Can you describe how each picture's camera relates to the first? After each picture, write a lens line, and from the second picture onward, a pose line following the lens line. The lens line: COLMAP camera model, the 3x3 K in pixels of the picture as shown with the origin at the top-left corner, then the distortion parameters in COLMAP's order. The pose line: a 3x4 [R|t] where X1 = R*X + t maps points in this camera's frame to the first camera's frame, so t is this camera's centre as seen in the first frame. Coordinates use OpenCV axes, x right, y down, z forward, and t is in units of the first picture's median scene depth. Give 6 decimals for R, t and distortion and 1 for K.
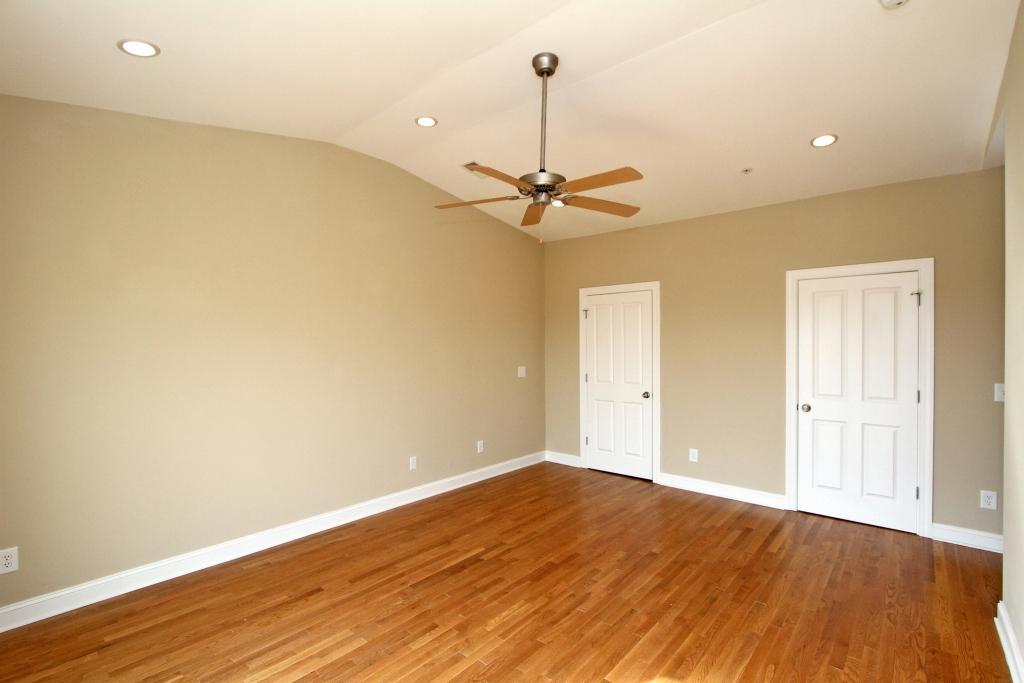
lens RADIAL K [[472.8, 0, 509.5], [0, 472.8, 339.1], [0, 0, 1]] dist [-0.023778, 0.005170]
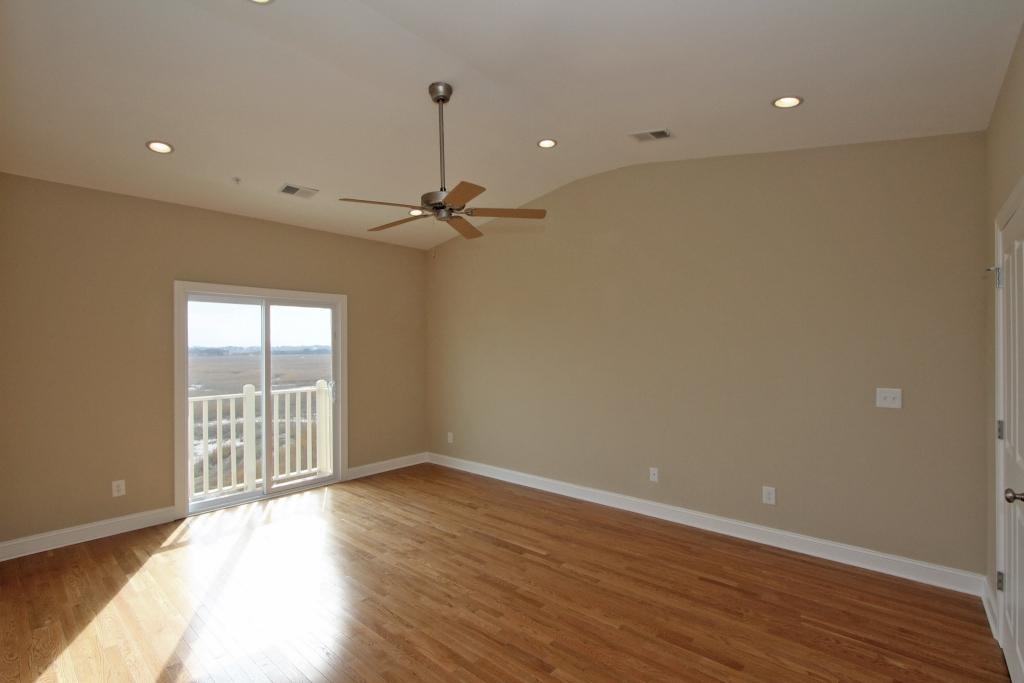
lens RADIAL K [[472.8, 0, 502.0], [0, 472.8, 338.7], [0, 0, 1]] dist [-0.023778, 0.005170]
pose [[-0.013490, -0.012731, -0.999828, 1.042932], [0.010631, 0.999861, -0.012875, 0.006395], [0.999852, -0.010803, -0.013353, 1.029649]]
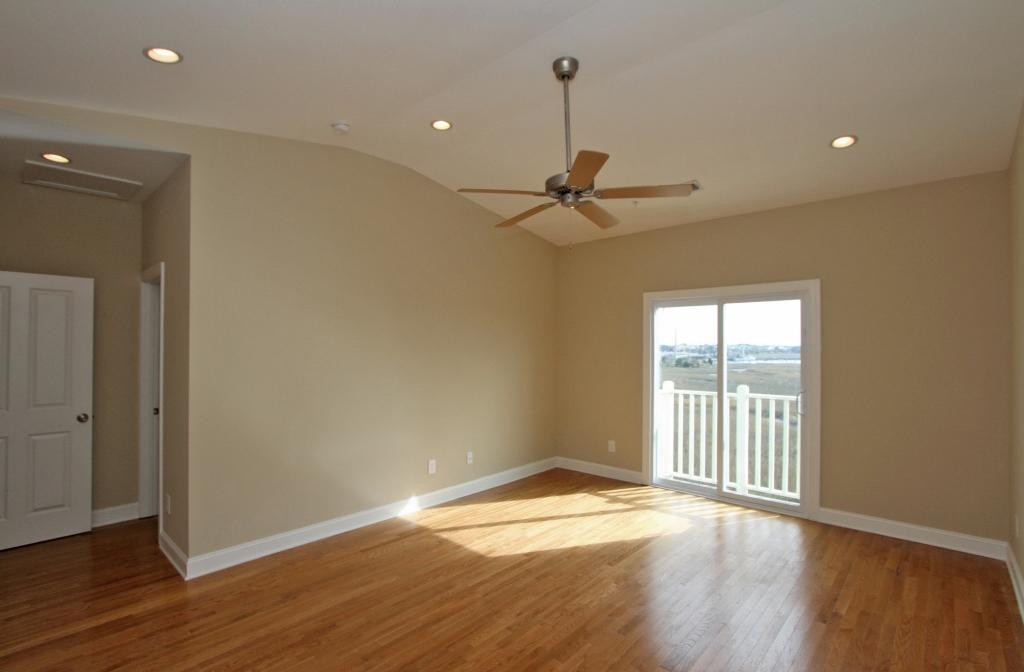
lens RADIAL K [[472.8, 0, 505.7], [0, 472.8, 345.5], [0, 0, 1]] dist [-0.023778, 0.005170]
pose [[-0.999577, -0.000782, 0.029065, 0.158167], [-0.000968, 0.999979, -0.006371, 0.012019], [-0.029059, -0.006397, -0.999557, 1.772742]]
